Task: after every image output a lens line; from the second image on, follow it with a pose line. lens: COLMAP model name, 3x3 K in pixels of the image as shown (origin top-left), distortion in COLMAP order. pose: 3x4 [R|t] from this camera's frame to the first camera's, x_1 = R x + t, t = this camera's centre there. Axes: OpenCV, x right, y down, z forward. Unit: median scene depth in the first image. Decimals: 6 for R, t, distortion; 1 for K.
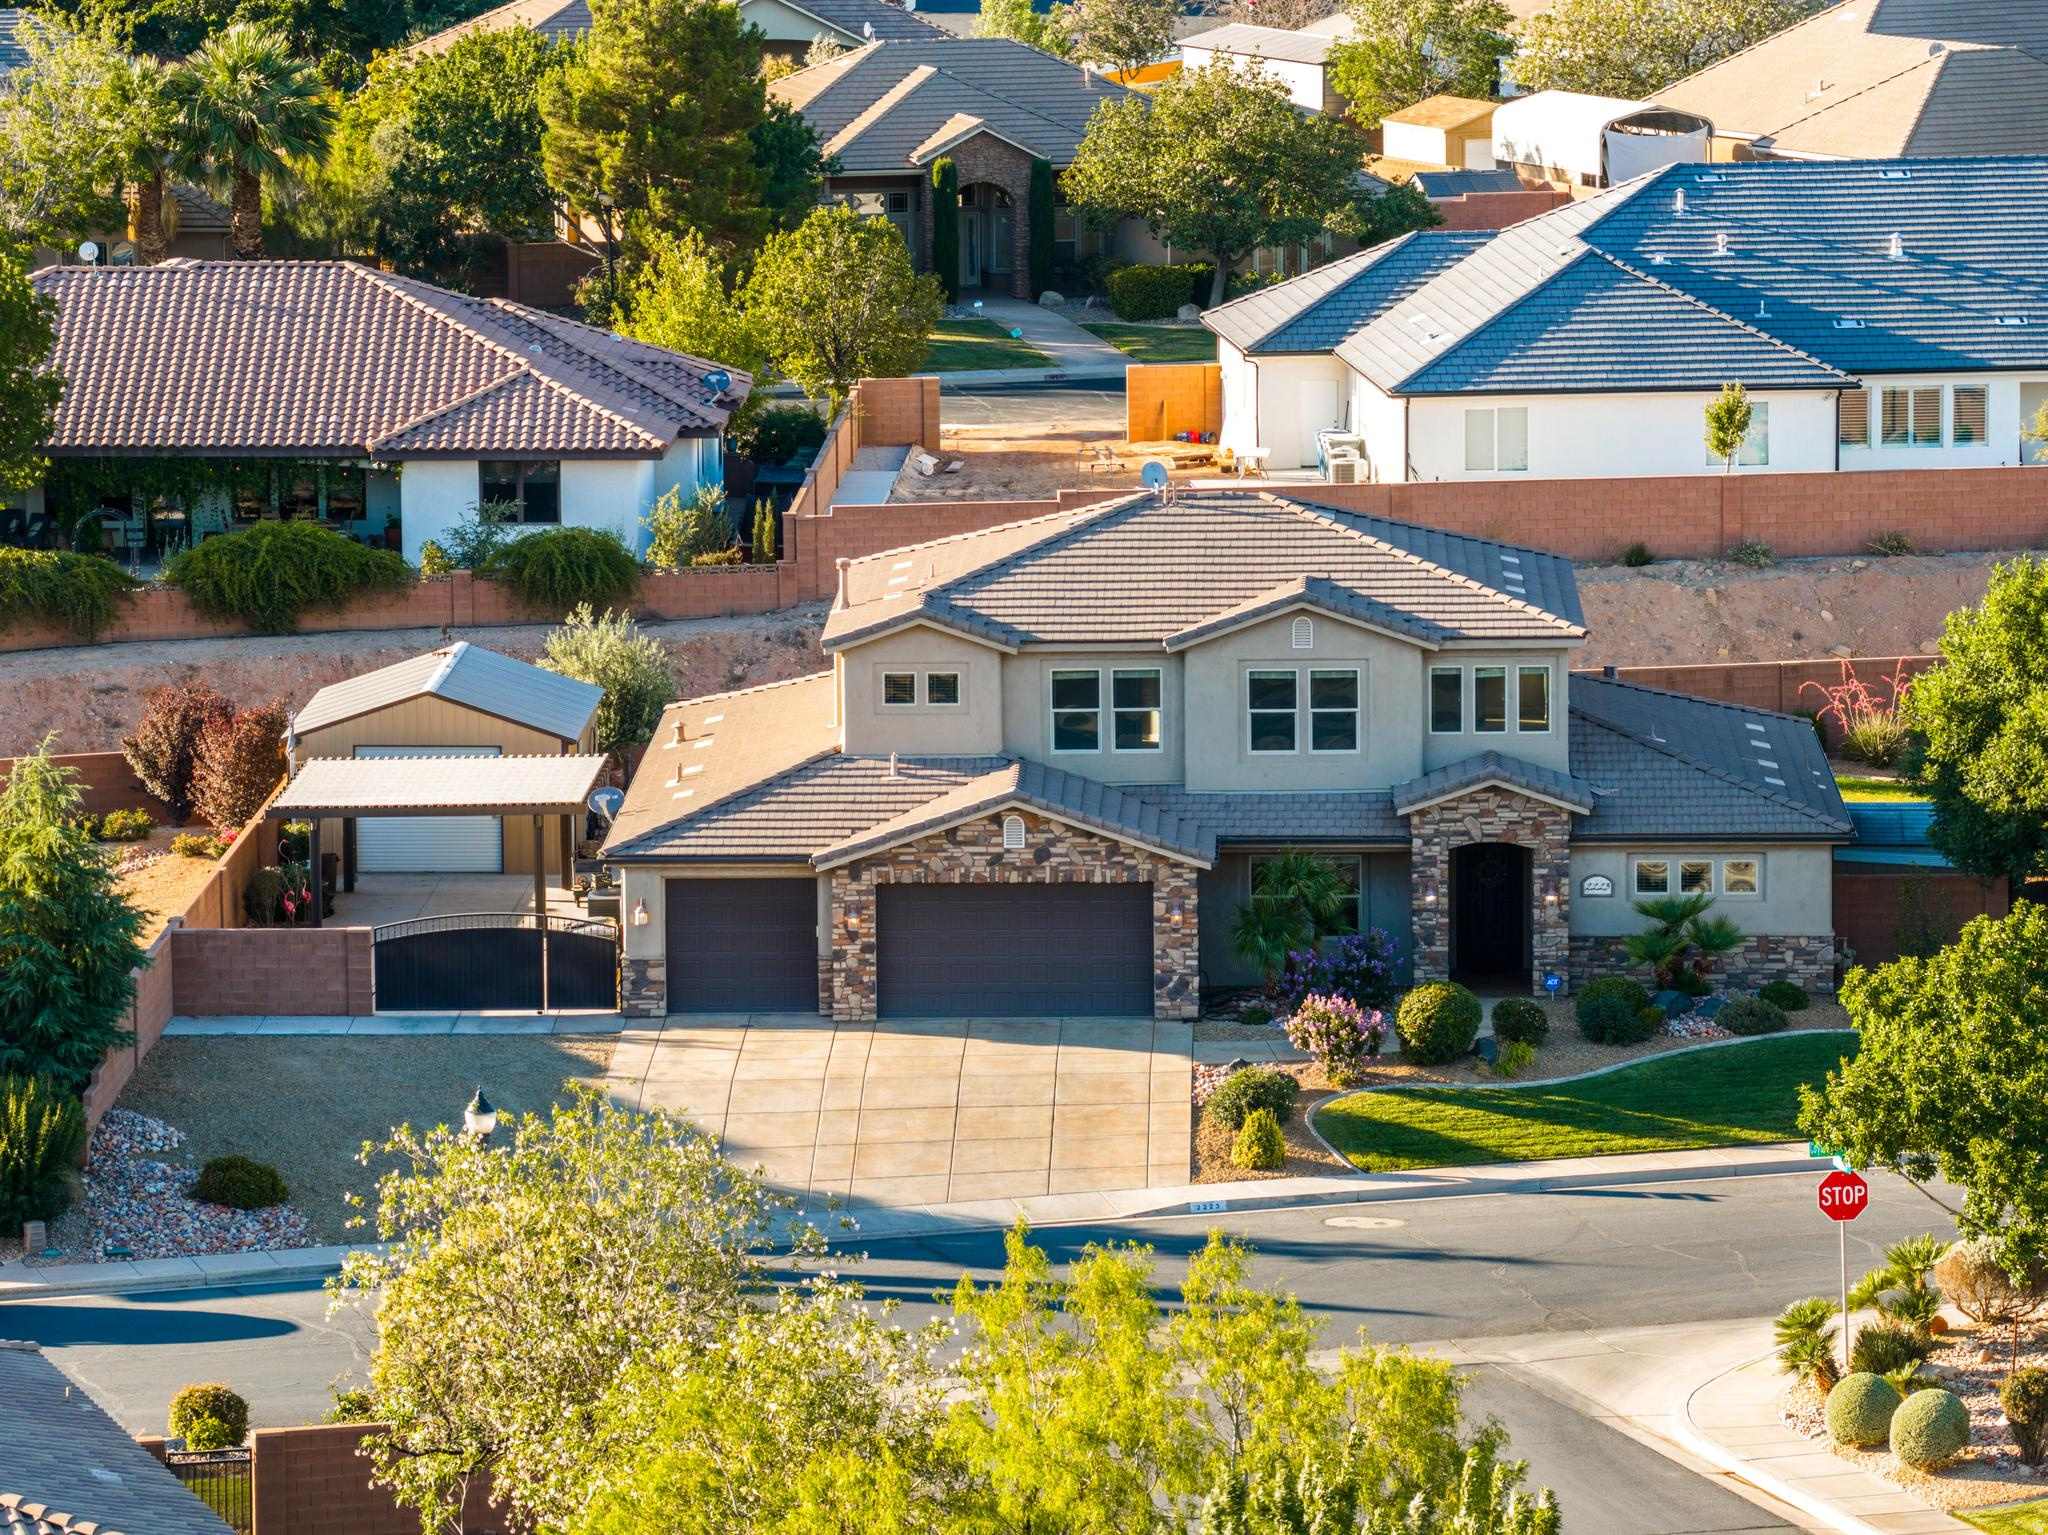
lens RADIAL K [[9992.5, 0, 1024.0], [0, 9992.5, 767.5], [0, 0, 1]] dist [0.543623, 0.301445]
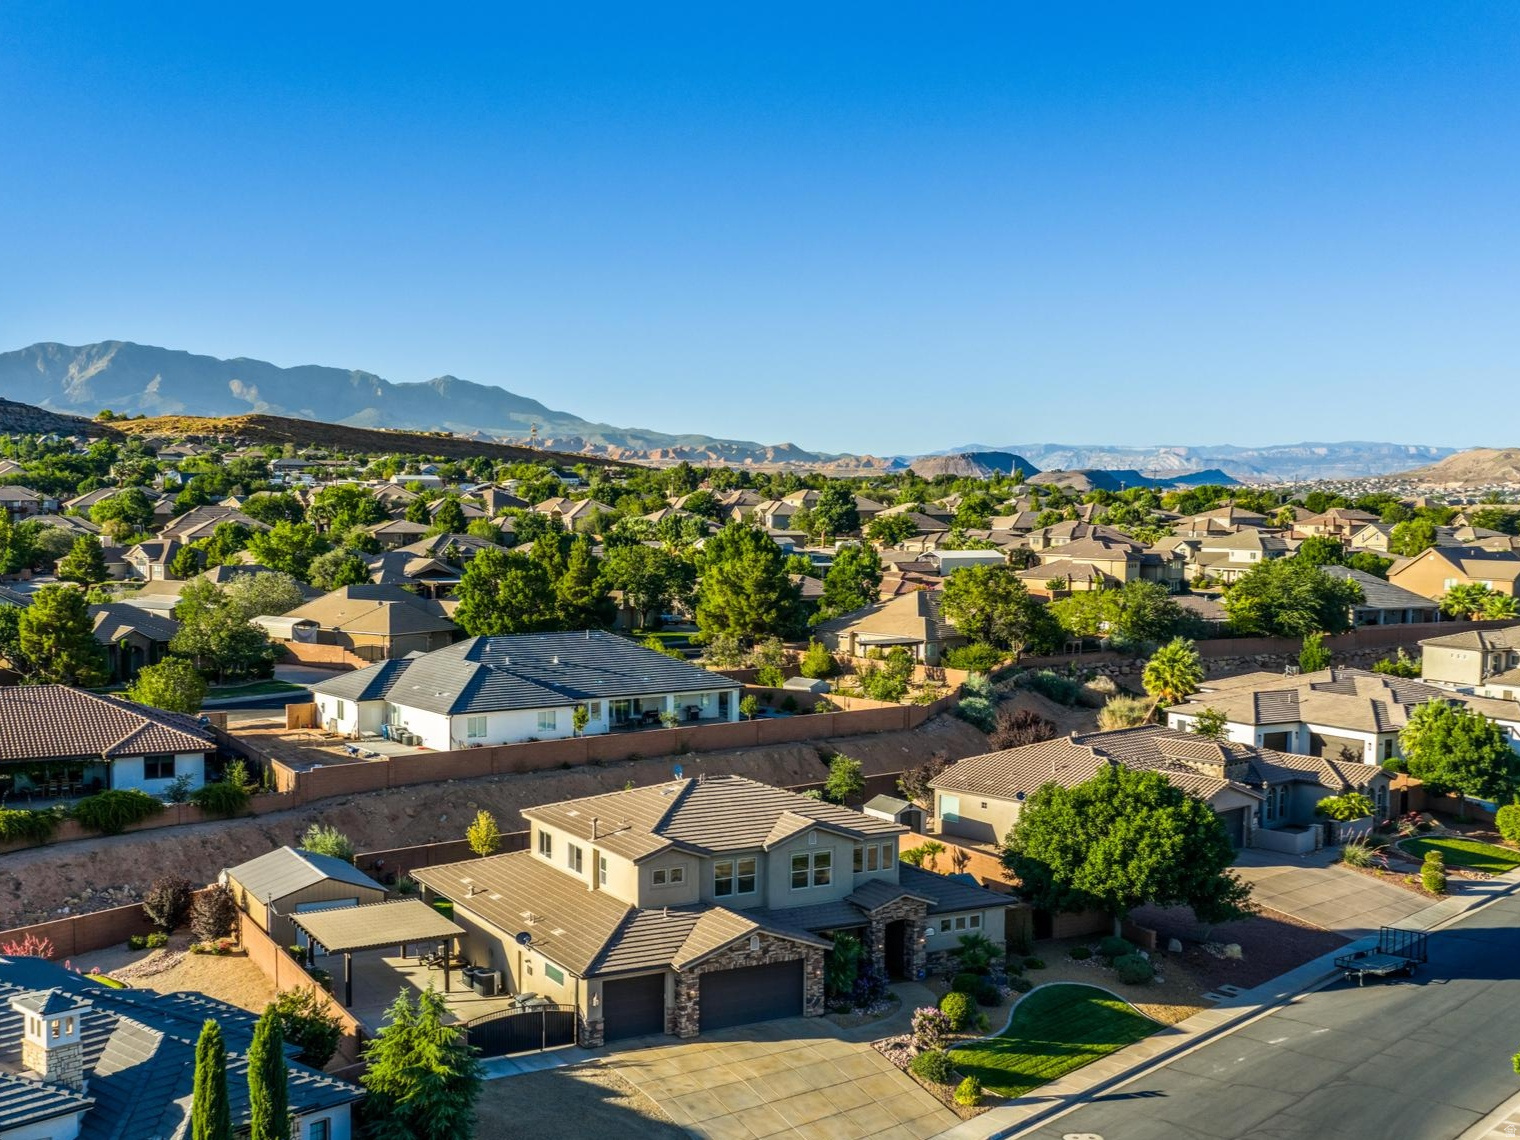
lens RADIAL K [[1725.2, 0, 760.0], [0, 1725.2, 570.0], [0, 0, 1]] dist [0.027130, -0.025904]
pose [[0.857979, -0.008297, 0.513617, -0.197154], [0.054542, 0.995689, -0.075025, -0.047454], [-0.510780, 0.092384, 0.854733, 0.650413]]
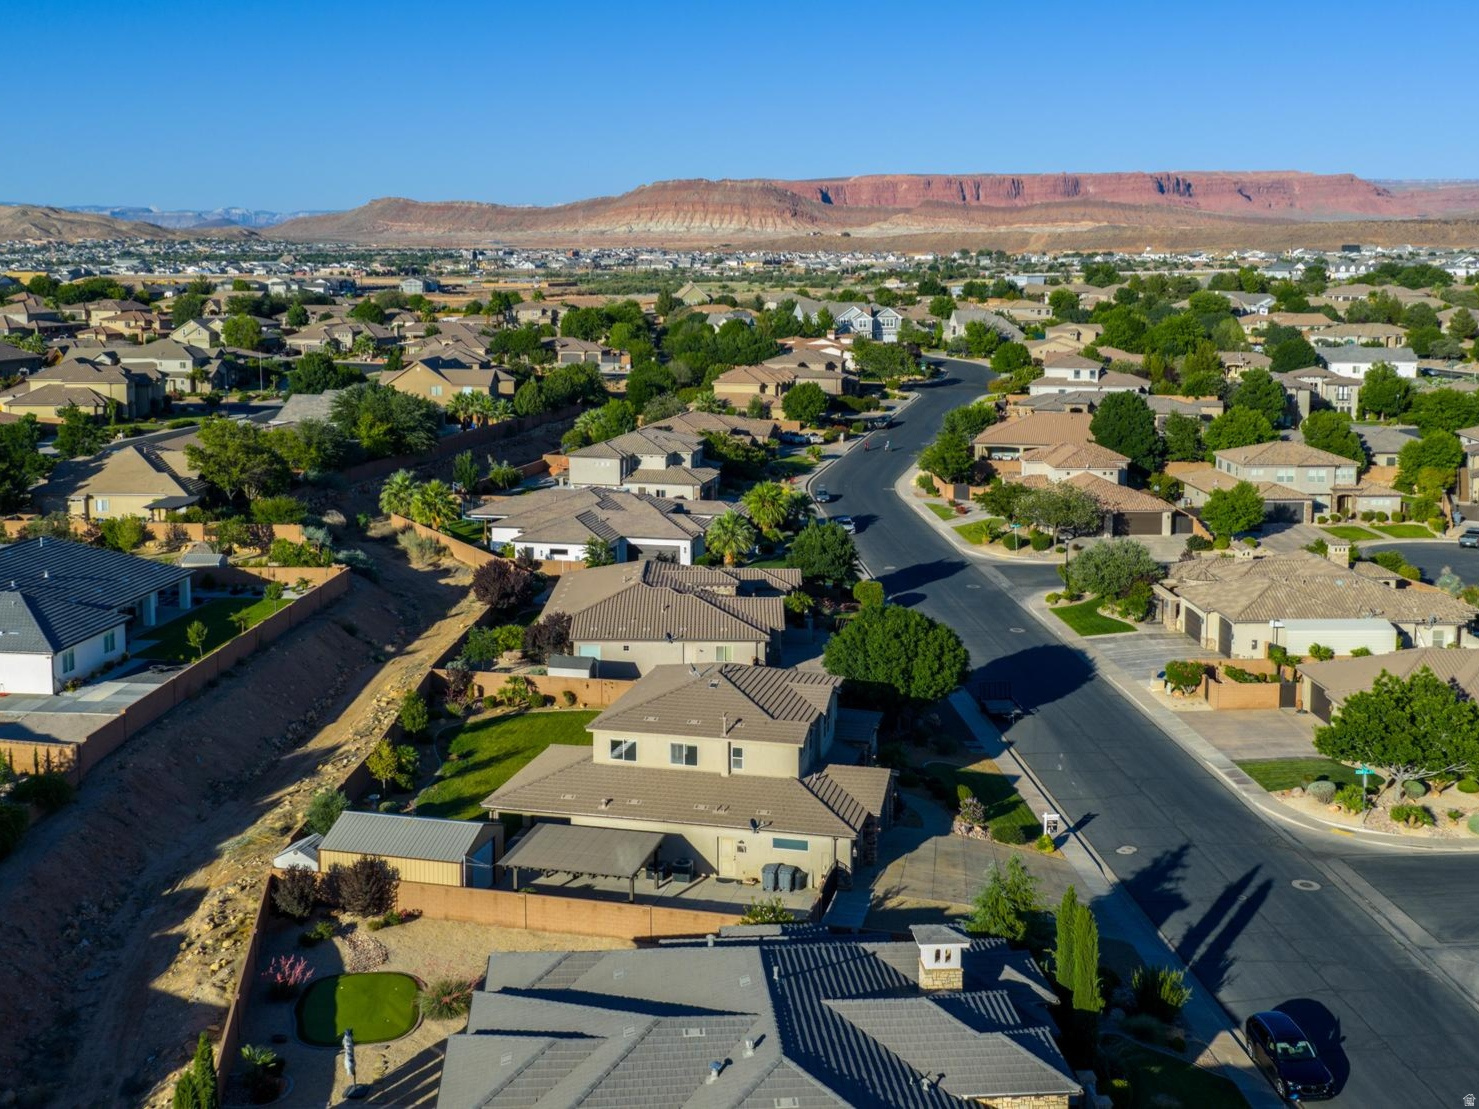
lens RADIAL K [[1678.7, 0, 739.5], [0, 1678.7, 554.5], [0, 0, 1]] dist [0.027130, -0.025904]
pose [[0.212613, -0.163846, 0.963302, -0.482397], [0.128290, 0.981989, 0.138709, -0.135888], [-0.968678, 0.094091, 0.229804, 0.912582]]
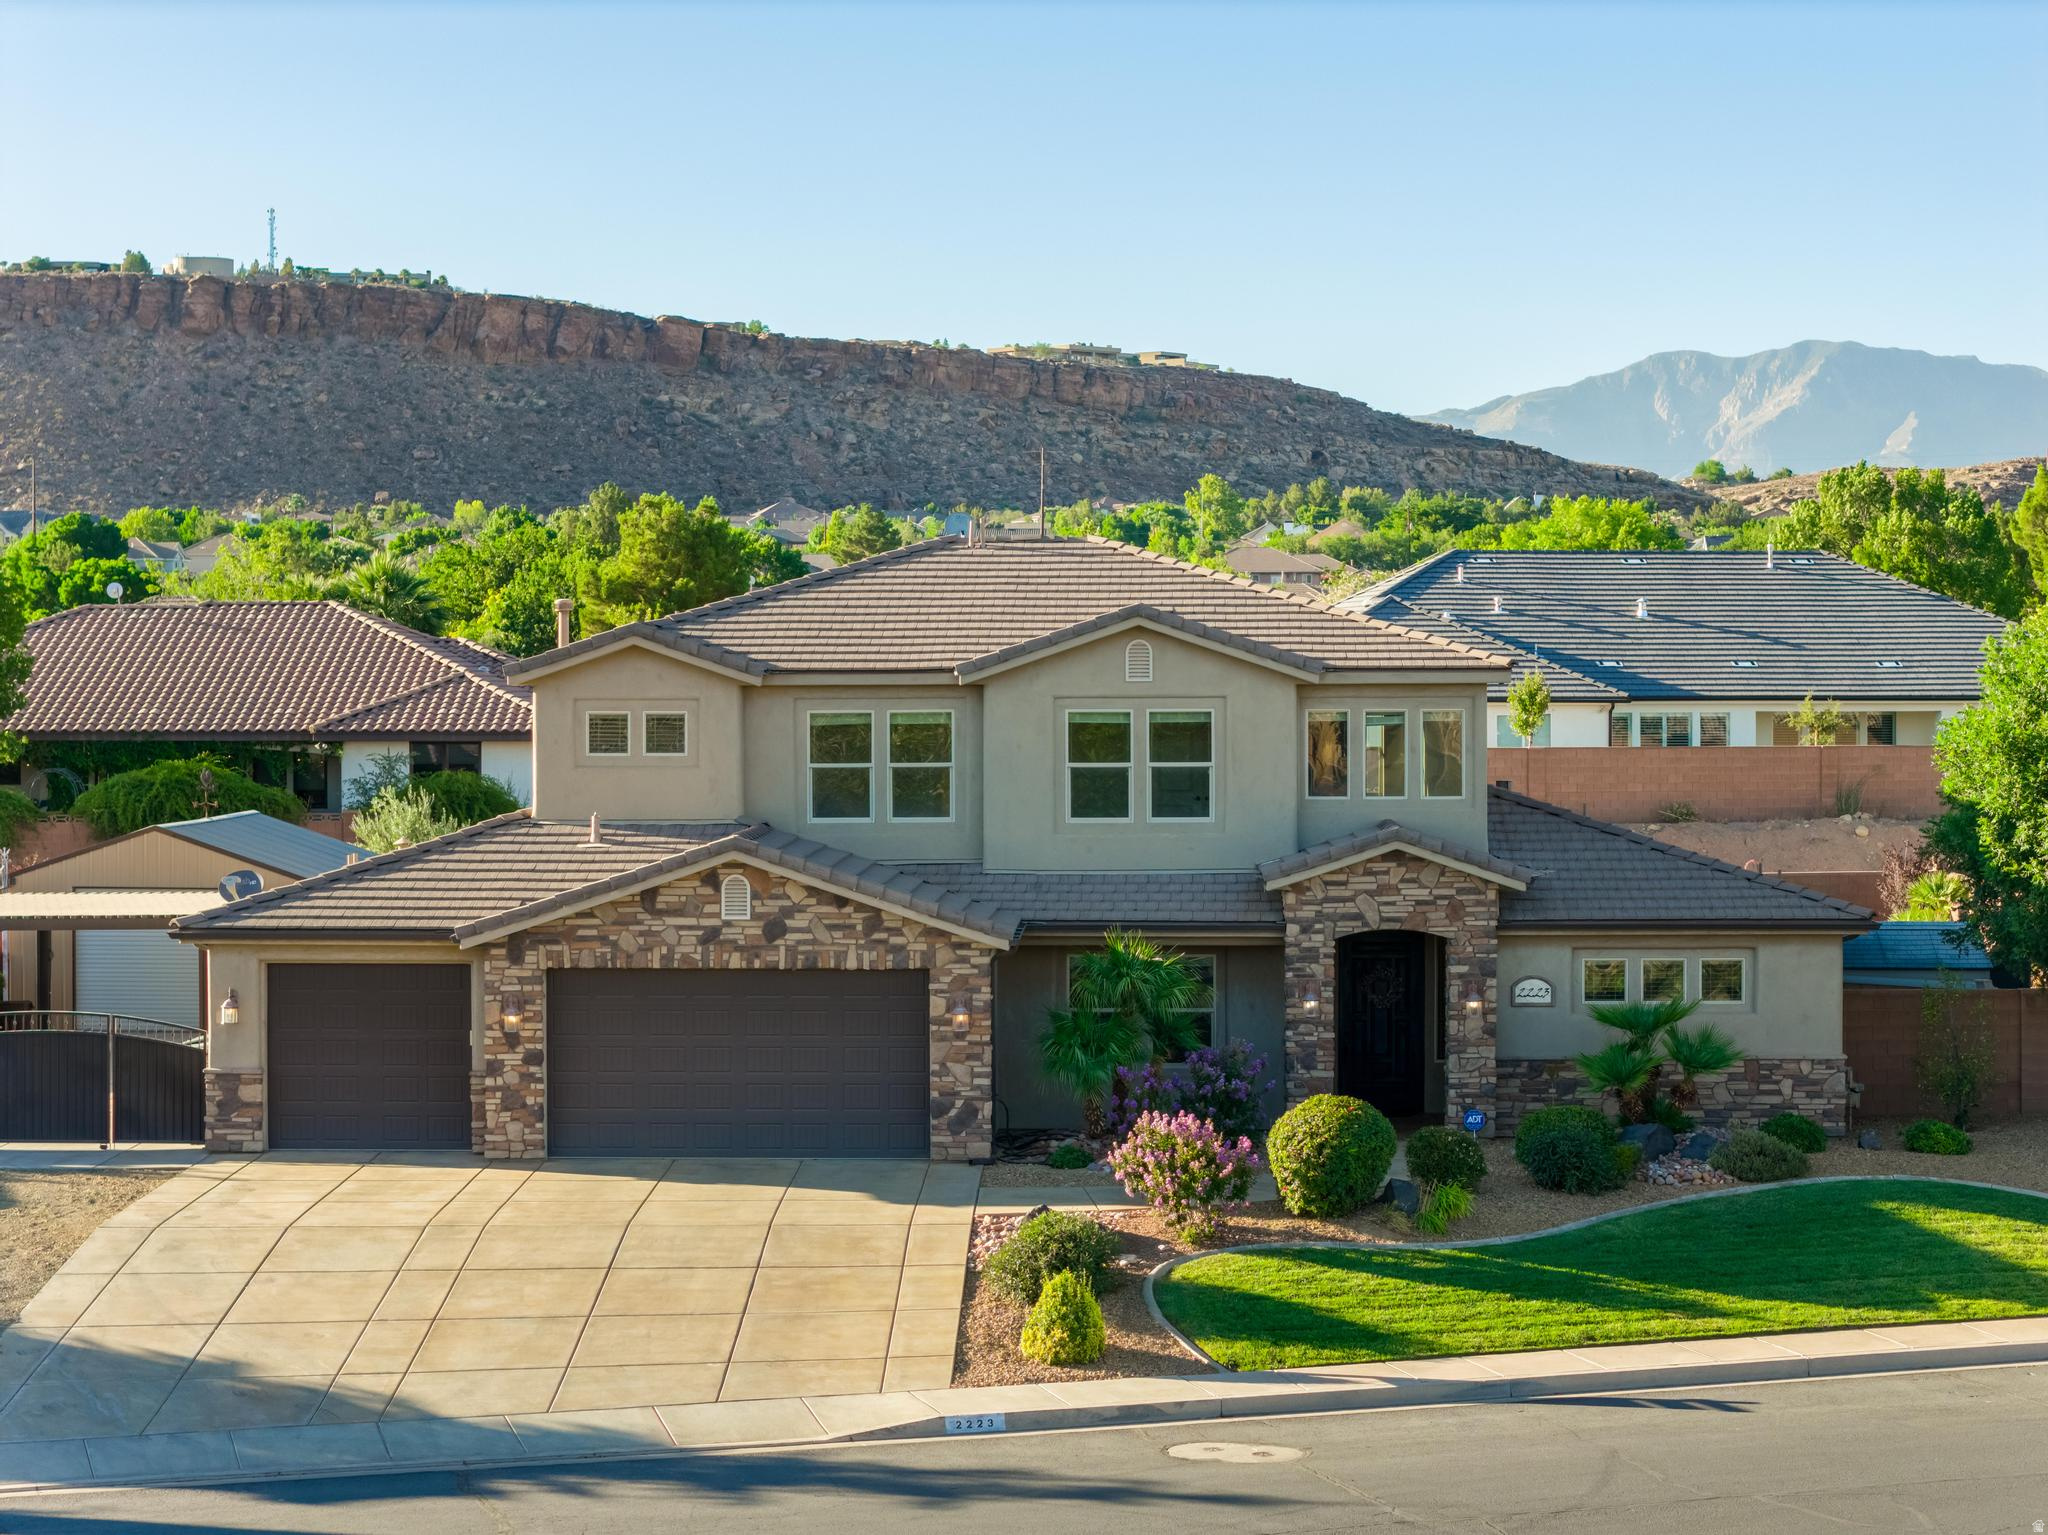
lens RADIAL K [[4187.4, 0, 1033.7], [0, 4187.4, 722.5], [0, 0, 1]] dist [-0.268880, 1.582816]
pose [[0.999971, 0.007550, -0.000312, 0.020177], [-0.007532, 0.992530, -0.121771, 0.030064], [-0.000610, 0.121770, 0.992558, 0.691641]]
